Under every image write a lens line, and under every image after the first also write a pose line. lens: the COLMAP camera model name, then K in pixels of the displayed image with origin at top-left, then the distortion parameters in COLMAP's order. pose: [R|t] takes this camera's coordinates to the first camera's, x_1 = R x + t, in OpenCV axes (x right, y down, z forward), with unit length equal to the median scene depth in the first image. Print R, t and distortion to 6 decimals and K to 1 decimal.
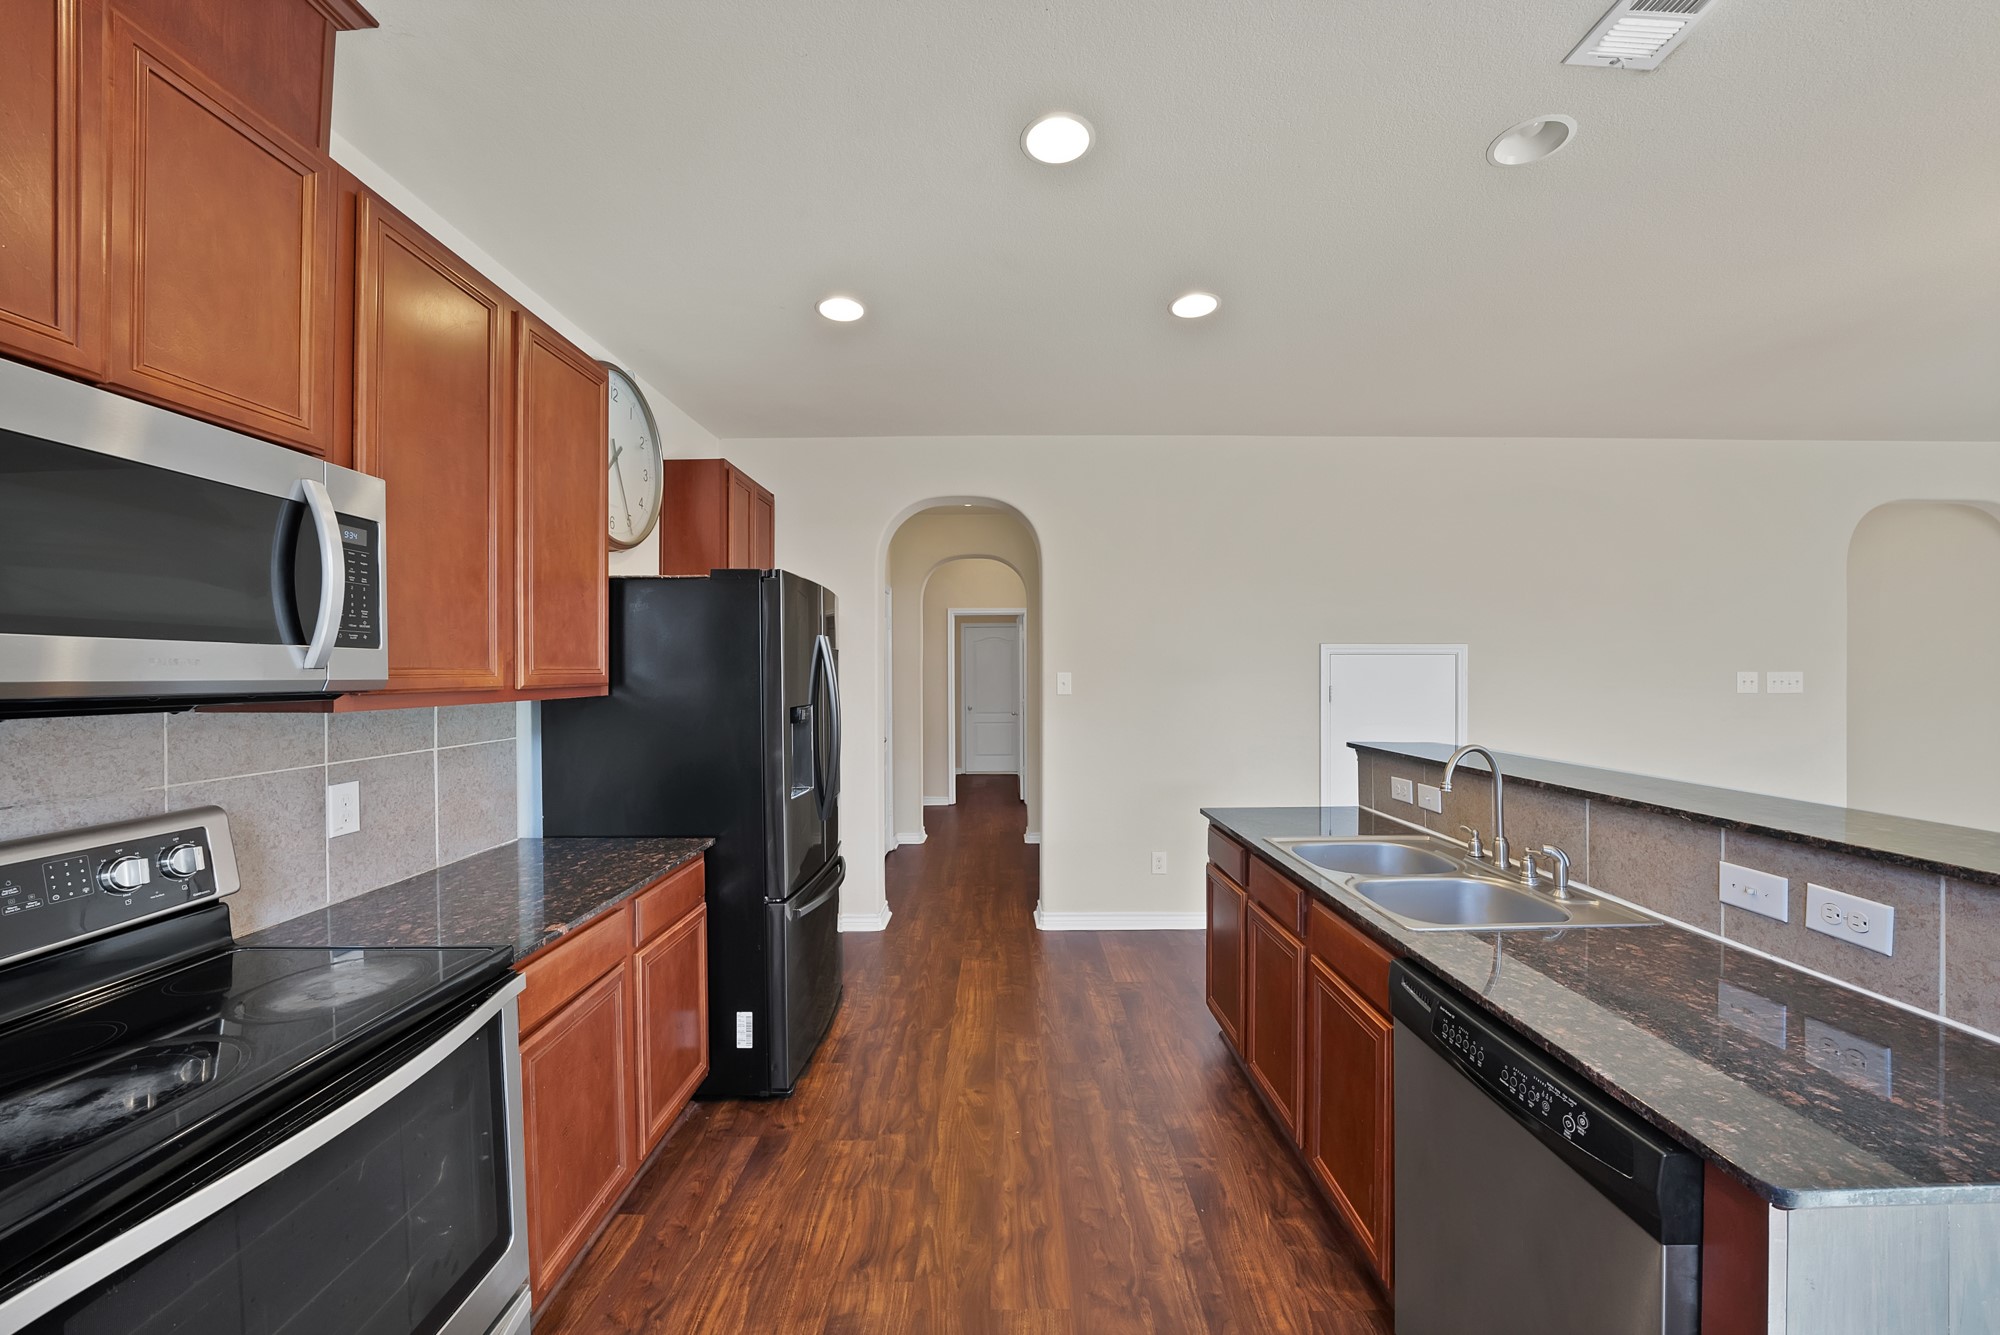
lens RADIAL K [[727.0, 0, 982.5], [0, 727.0, 672.5], [0, 0, 1]] dist [-0.009095, 0.000442]
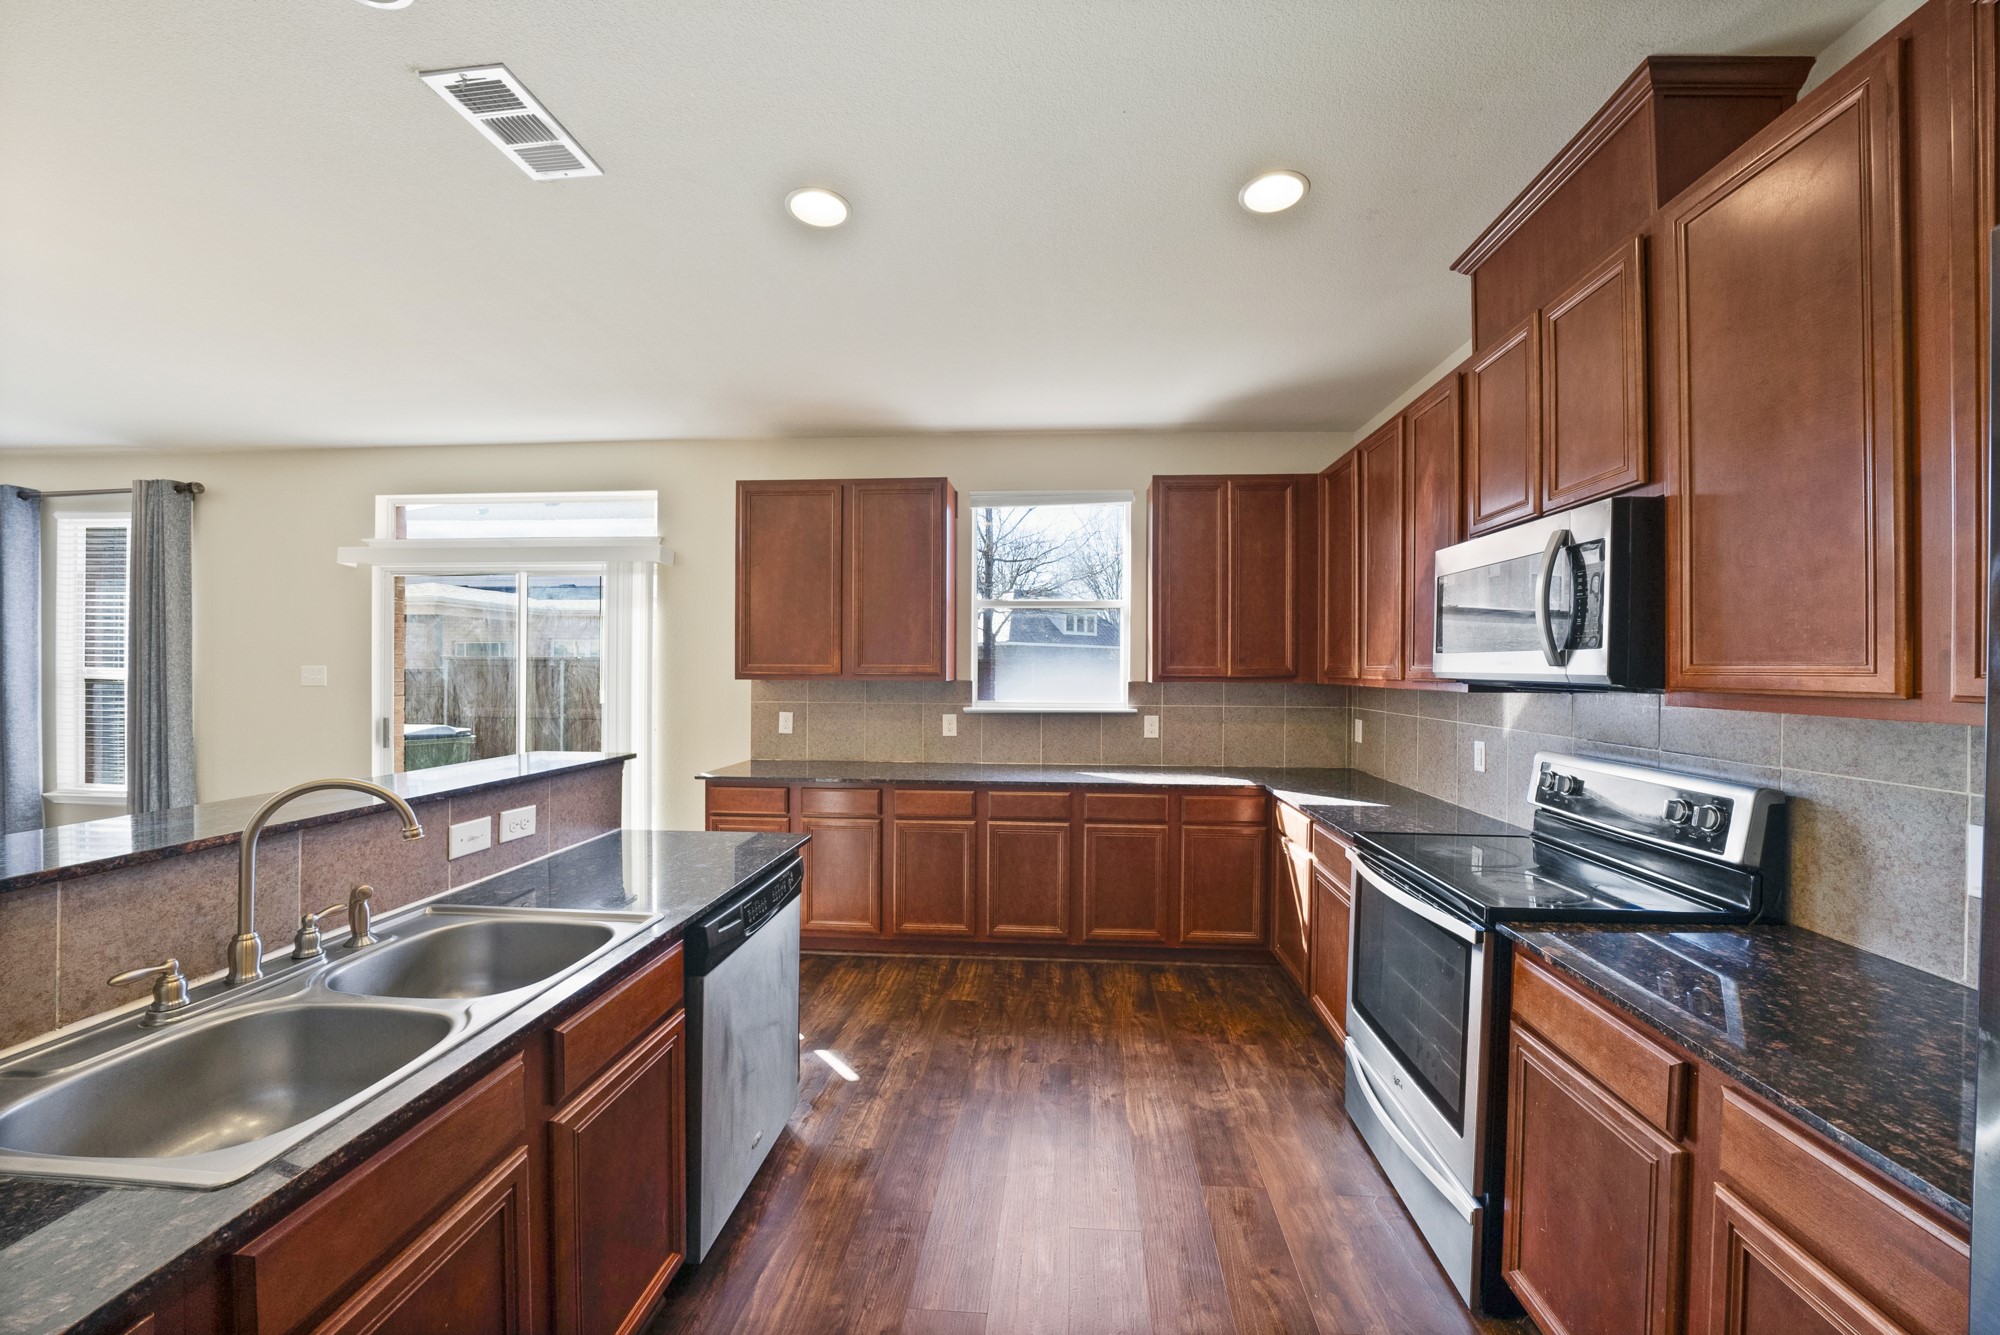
lens RADIAL K [[727.0, 0, 1007.9], [0, 727.0, 673.5], [0, 0, 1]] dist [-0.009095, 0.000442]
pose [[-0.998577, -0.001664, 0.053302, 0.038230], [-0.001200, 0.999961, 0.008735, -0.001649], [-0.053315, 0.008659, -0.998540, 1.812097]]
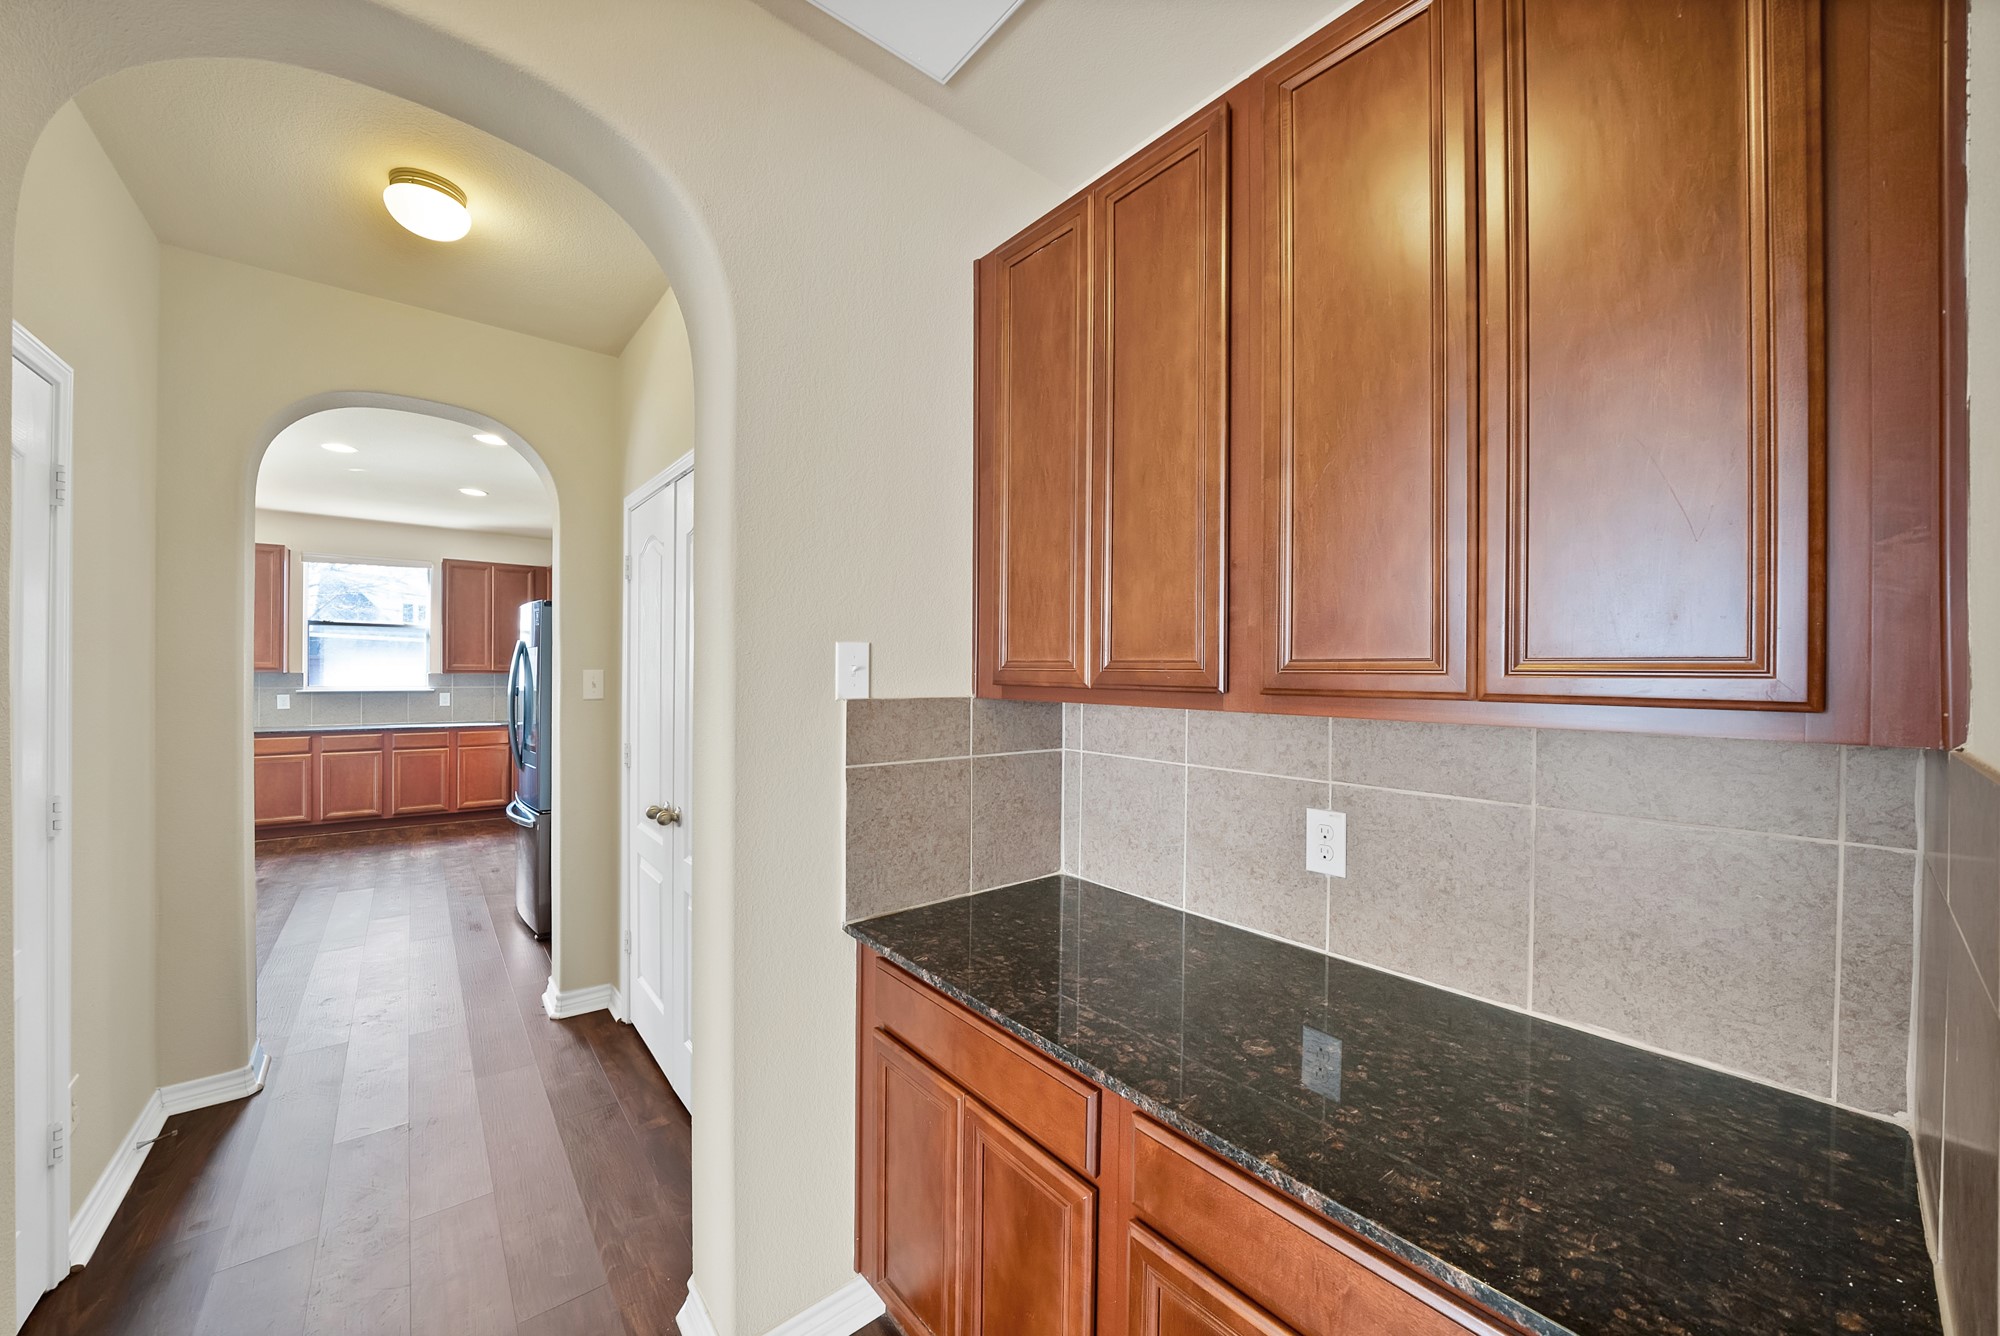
lens RADIAL K [[727.0, 0, 993.2], [0, 727.0, 674.8], [0, 0, 1]] dist [-0.009095, 0.000442]
pose [[-0.754069, 0.000496, -0.656795, 0.044988], [-0.012411, 0.999810, 0.015004, -0.045439], [0.656678, 0.019466, -0.753920, 4.602160]]
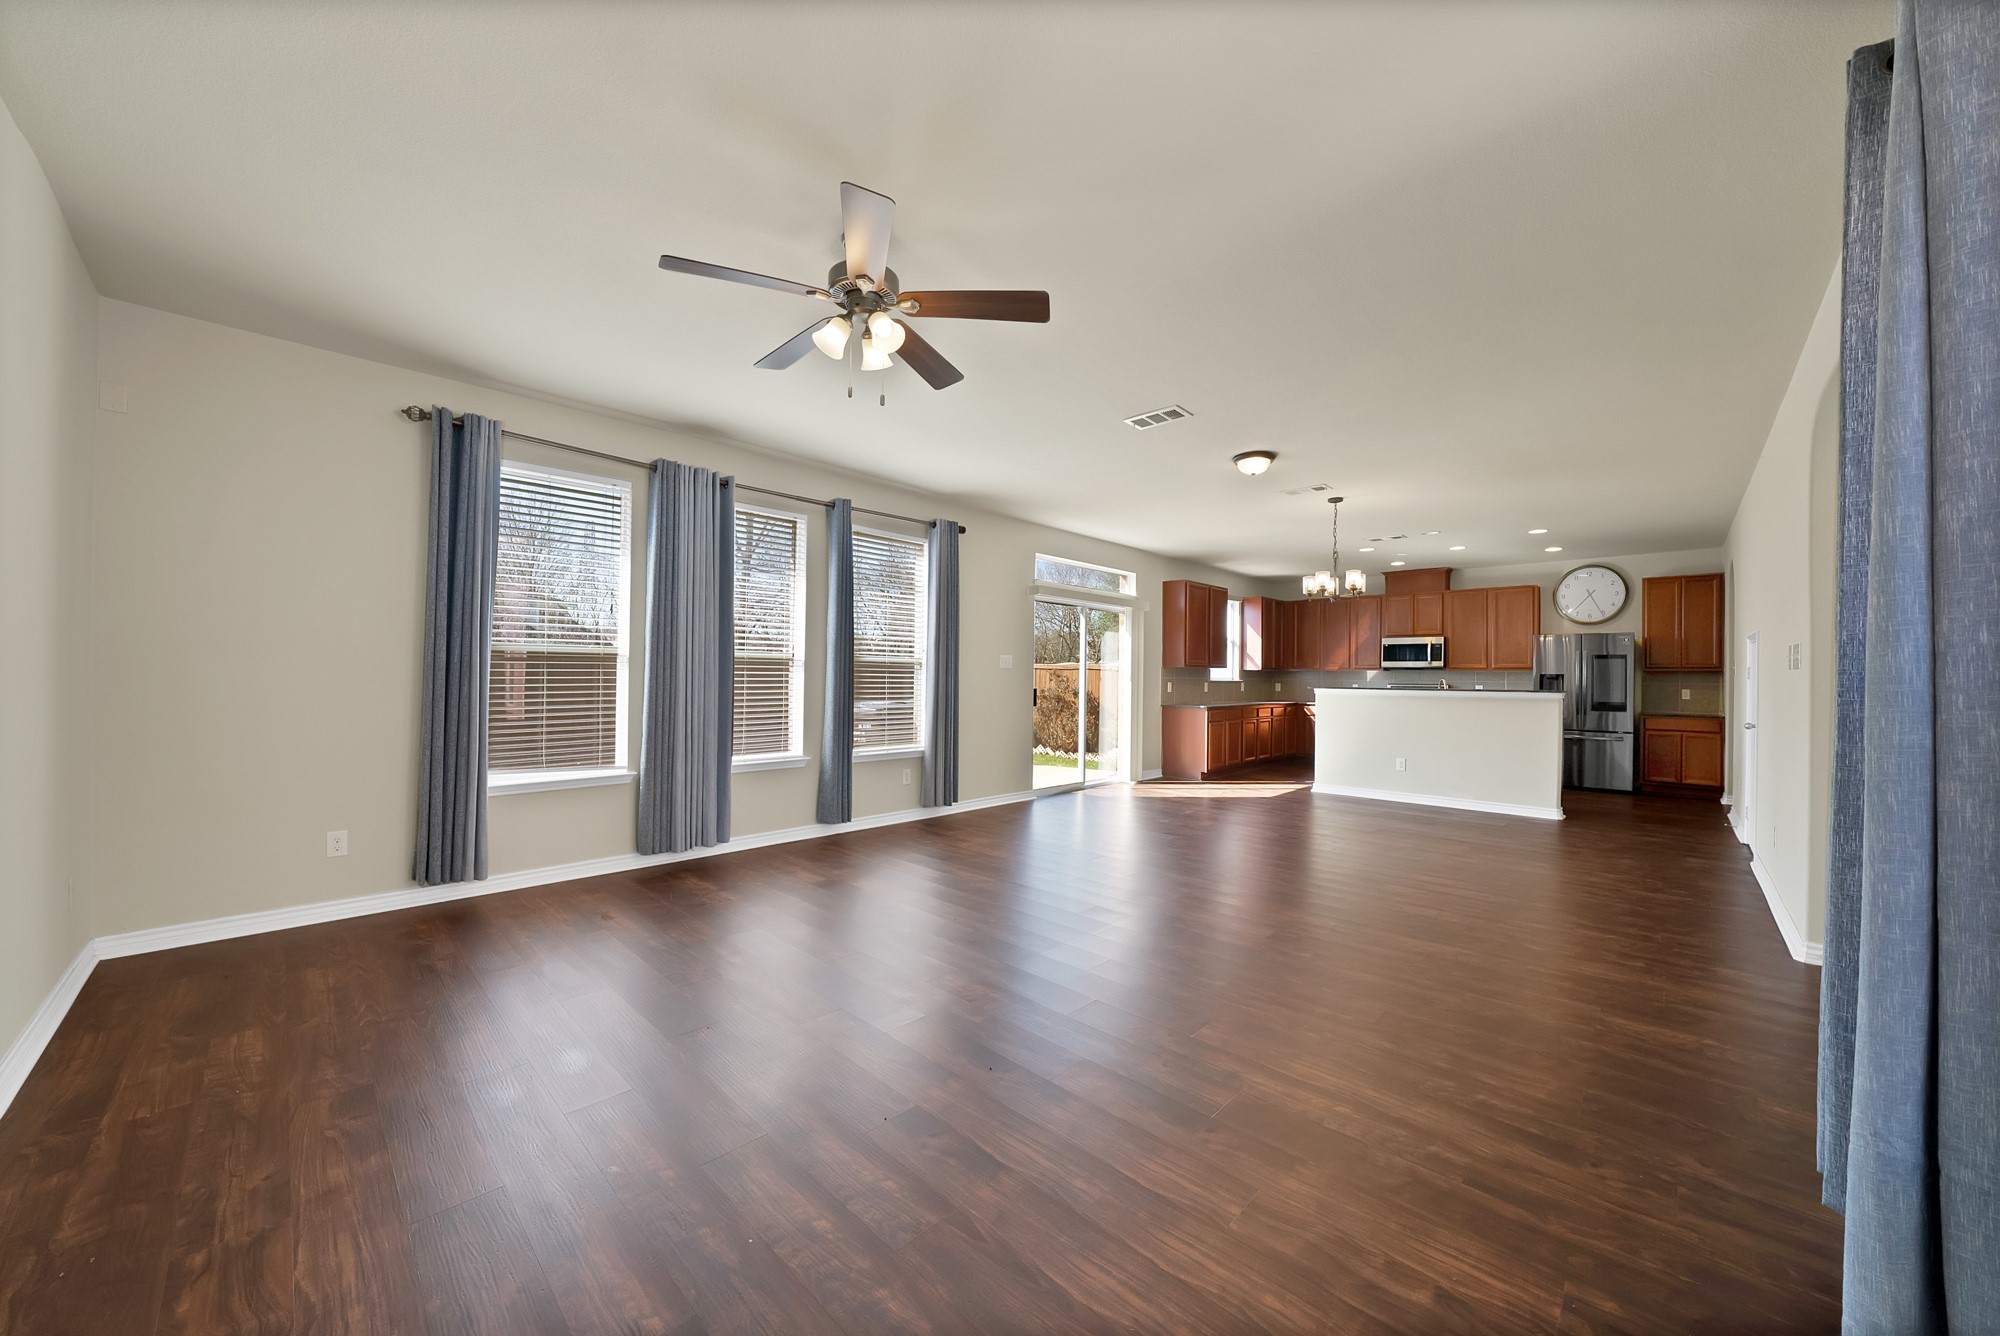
lens RADIAL K [[727.0, 0, 990.2], [0, 727.0, 673.3], [0, 0, 1]] dist [-0.009095, 0.000442]
pose [[-0.688360, -0.003565, -0.725361, 5.890068], [-0.007324, 0.999971, 0.002035, 0.080866], [0.725332, 0.006713, -0.688366, 2.170480]]
